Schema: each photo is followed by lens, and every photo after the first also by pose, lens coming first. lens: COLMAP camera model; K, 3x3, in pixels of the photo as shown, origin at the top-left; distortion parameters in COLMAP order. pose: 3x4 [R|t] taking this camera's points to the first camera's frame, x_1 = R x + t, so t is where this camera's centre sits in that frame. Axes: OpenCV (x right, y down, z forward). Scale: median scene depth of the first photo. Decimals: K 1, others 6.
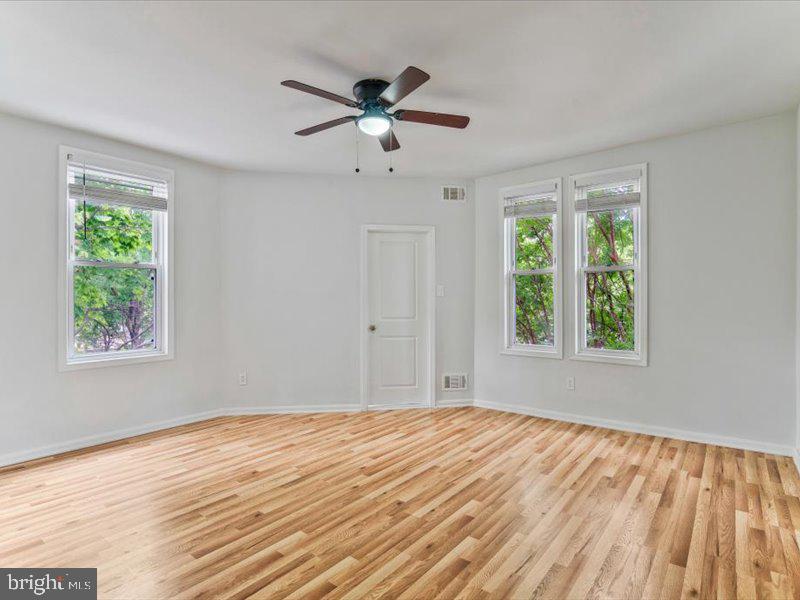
lens RADIAL K [[417.3, 0, 402.5], [0, 417.3, 298.3], [0, 0, 1]] dist [-0.005645, -0.000999]
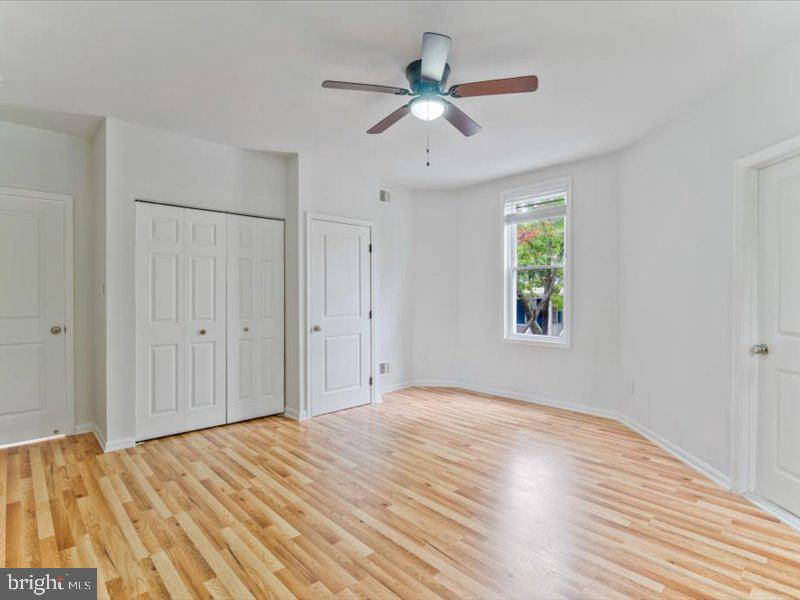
lens RADIAL K [[426.5, 0, 433.4], [0, 426.5, 294.5], [0, 0, 1]] dist [-0.005732, -0.000781]
pose [[-0.114444, 0.003832, -0.993422, 0.793342], [0.003465, 0.999988, 0.003458, -0.003071], [0.993424, -0.003047, -0.114456, 1.005310]]
